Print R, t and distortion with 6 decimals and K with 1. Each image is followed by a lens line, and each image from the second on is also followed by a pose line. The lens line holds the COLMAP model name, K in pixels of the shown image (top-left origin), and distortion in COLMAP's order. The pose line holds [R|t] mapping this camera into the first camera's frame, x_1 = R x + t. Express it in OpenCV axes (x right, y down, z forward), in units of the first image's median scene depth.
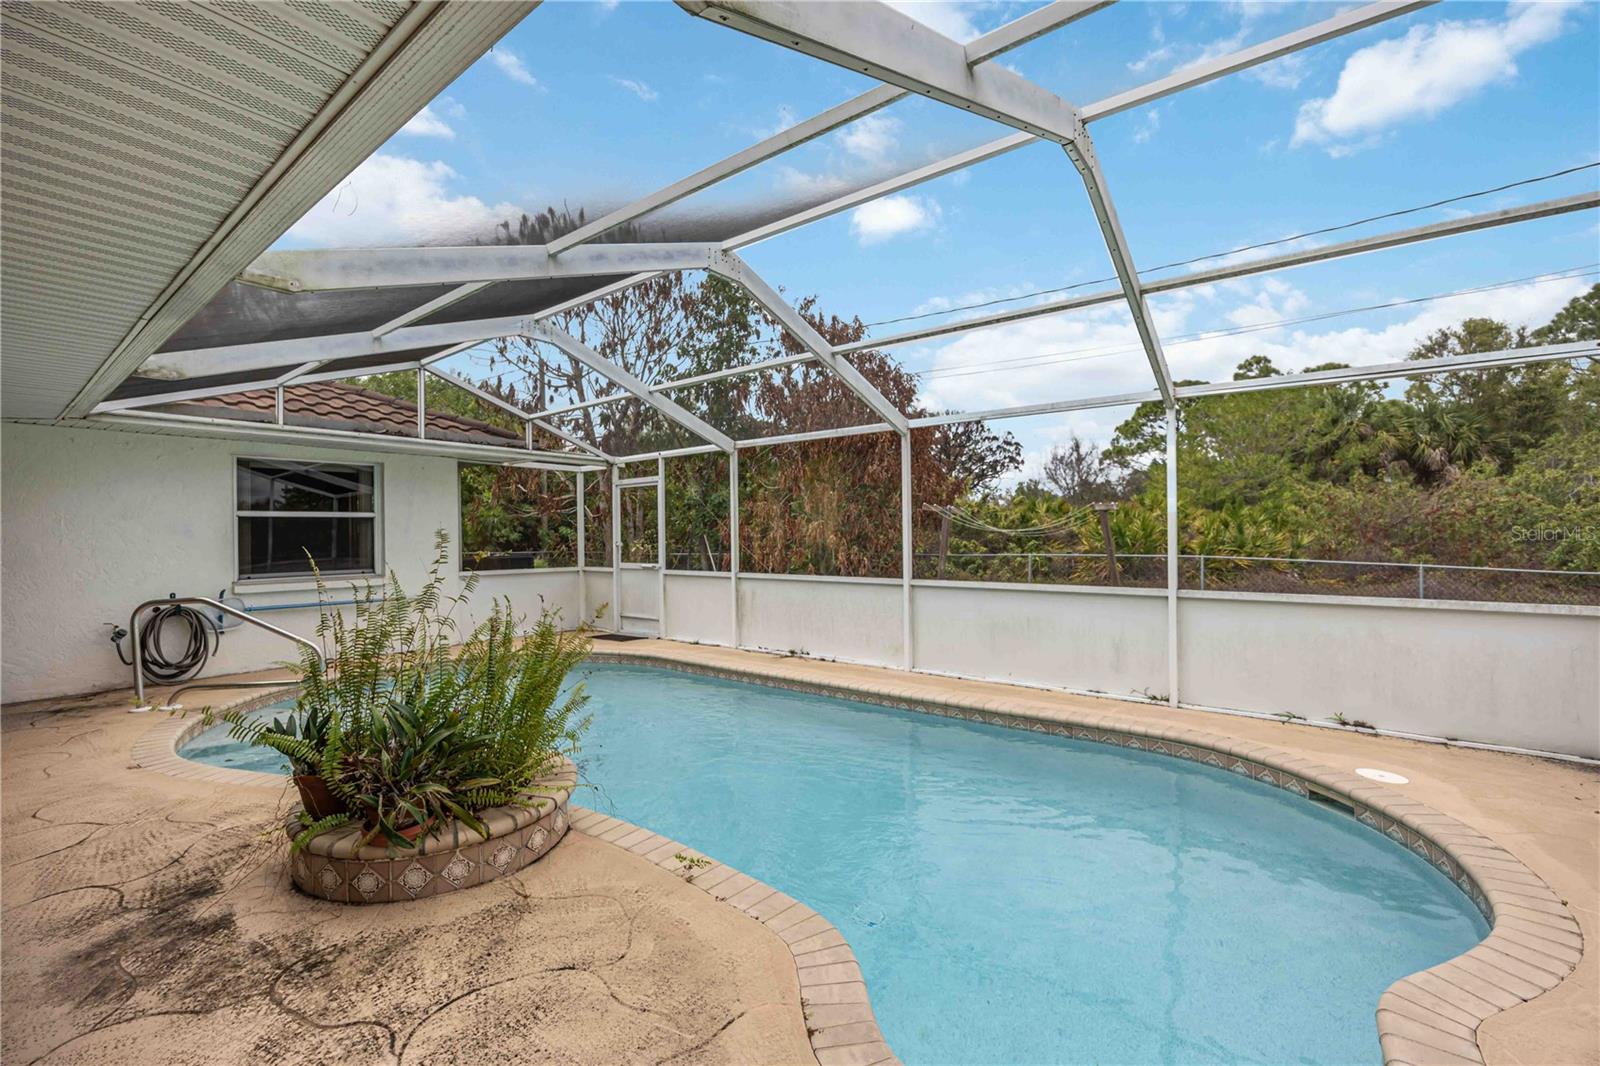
lens RADIAL K [[673.4, 0, 784.5], [0, 673.4, 534.4], [0, 0, 1]] dist [-0.010877, -0.000346]
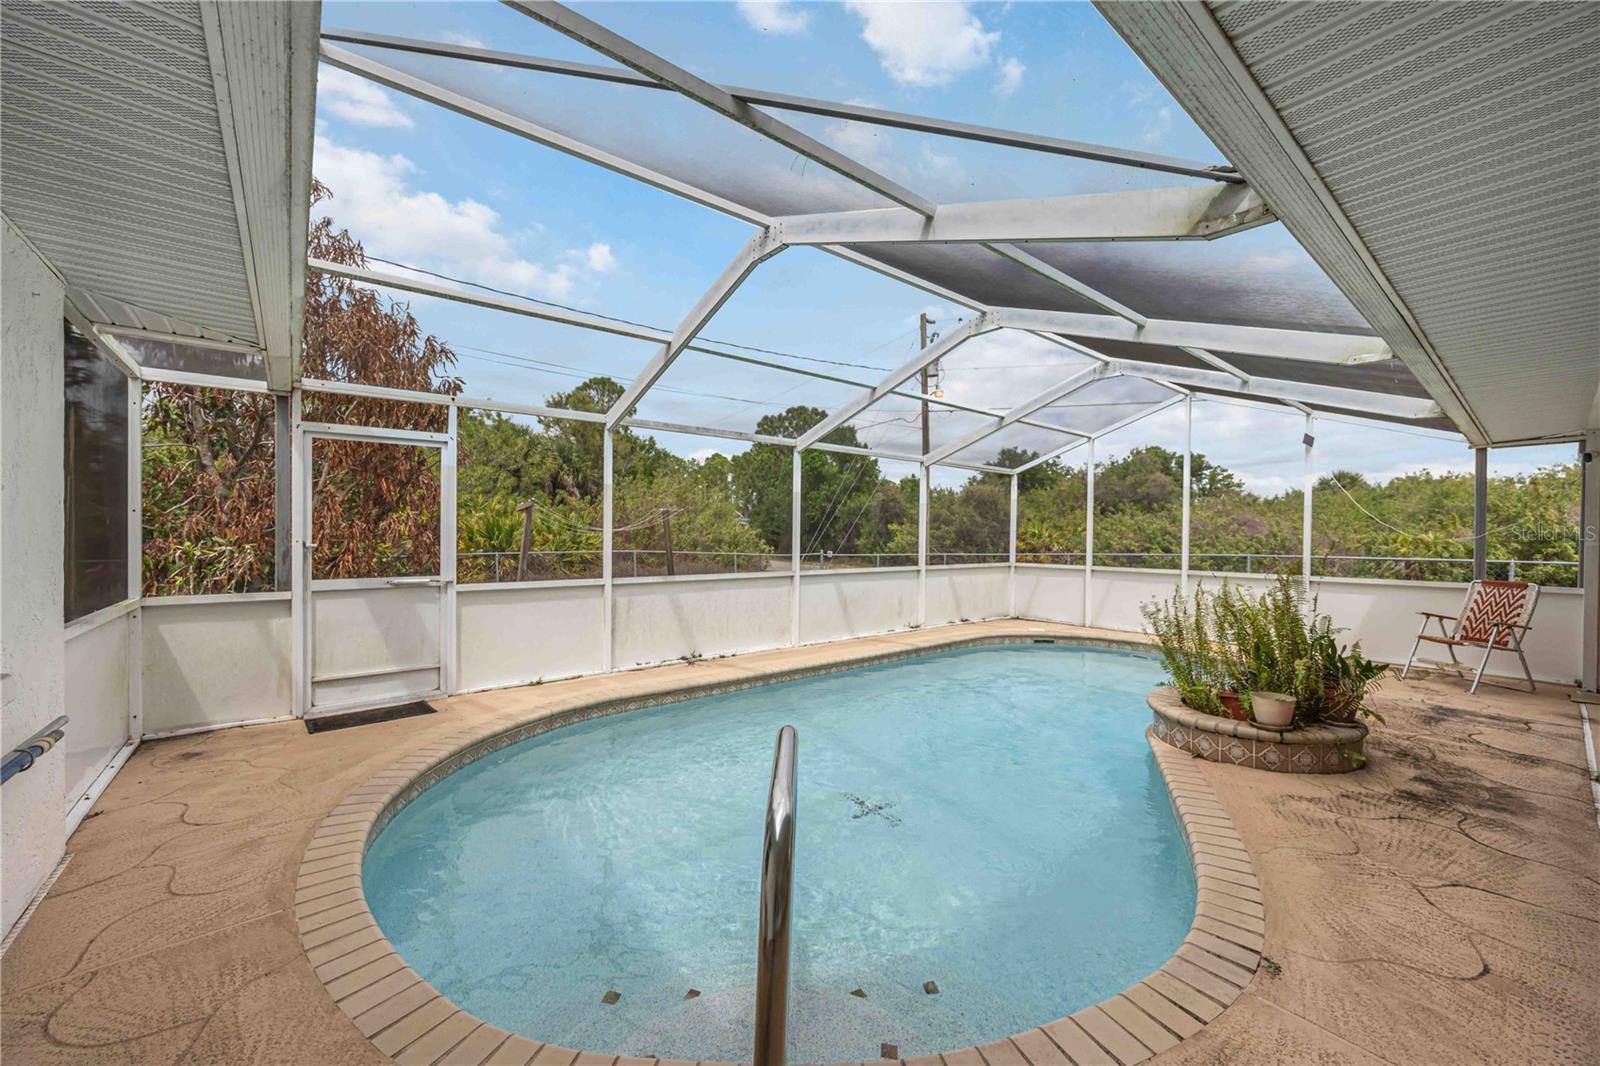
lens RADIAL K [[622.2, 0, 808.9], [0, 622.2, 536.5], [0, 0, 1]] dist [-0.000228, -0.000056]
pose [[0.203725, 0.006045, 0.979010, -2.244159], [-0.011900, 0.999922, -0.003698, 0.018355], [-0.978956, -0.010897, 0.203781, 1.839223]]
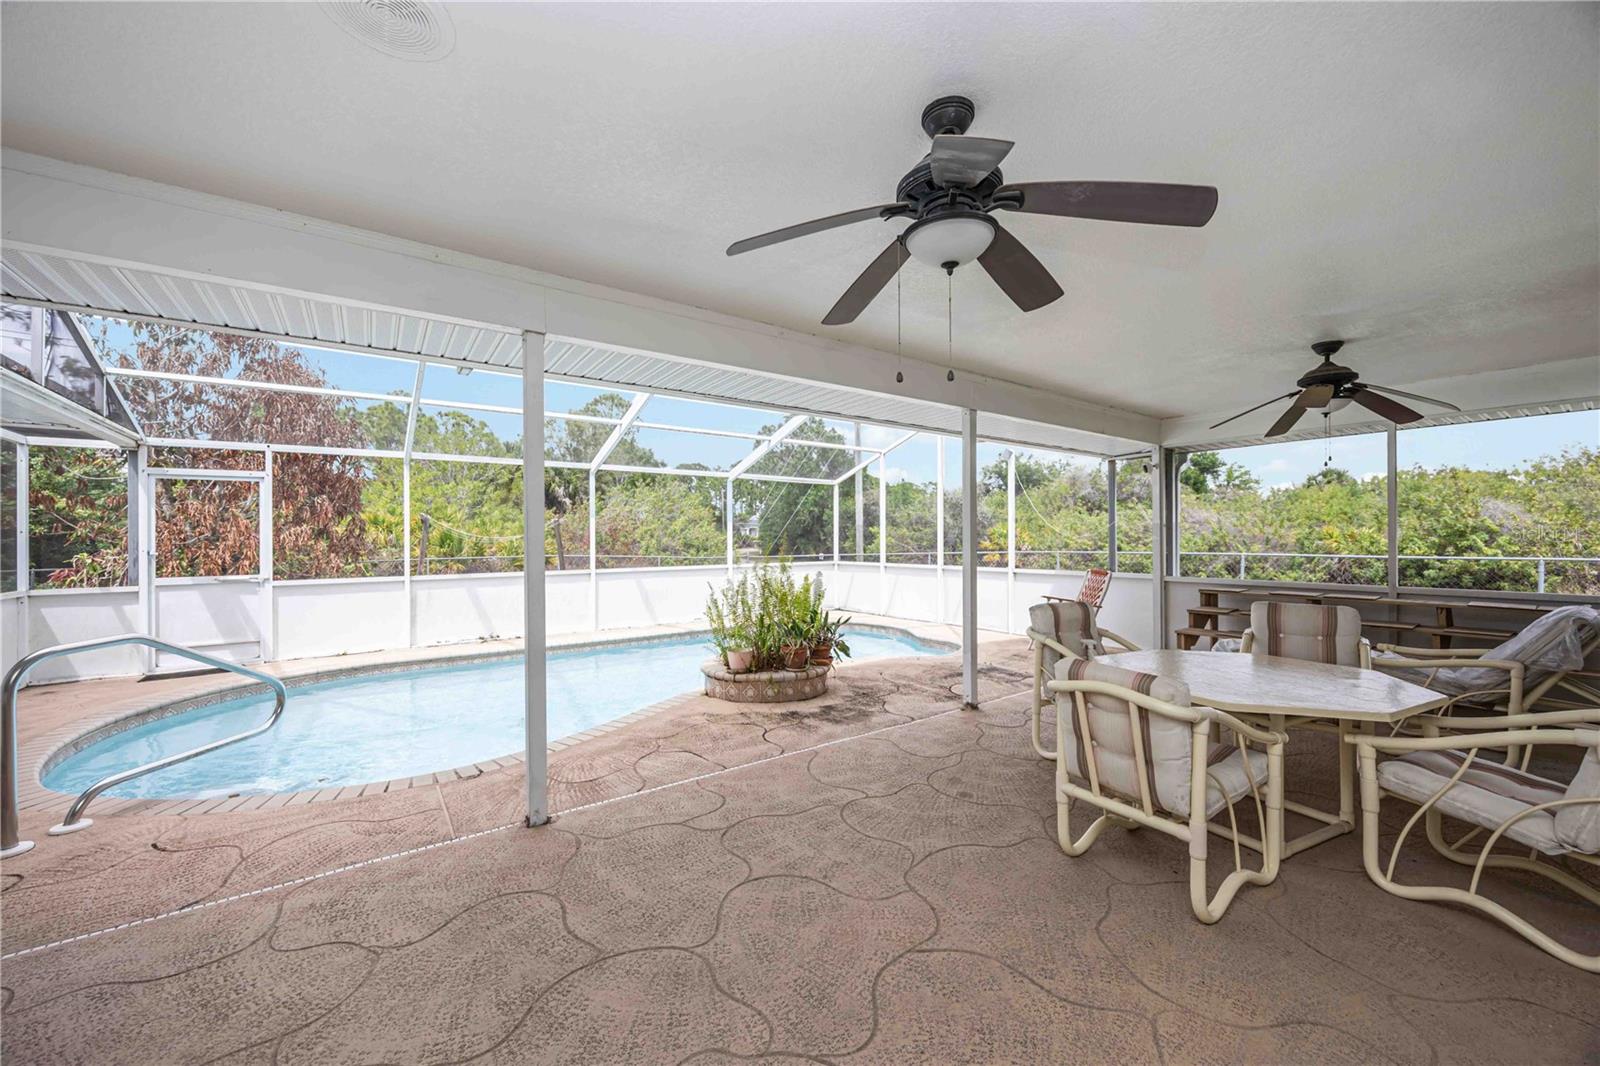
lens RADIAL K [[614.2, 0, 809.8], [0, 614.2, 534.7], [0, 0, 1]] dist [0.000026, -0.000091]
pose [[0.259947, 0.010306, 0.965568, -2.503408], [0.002292, 0.999934, -0.011290, 0.011779], [-0.965620, 0.005148, 0.259906, 0.429495]]
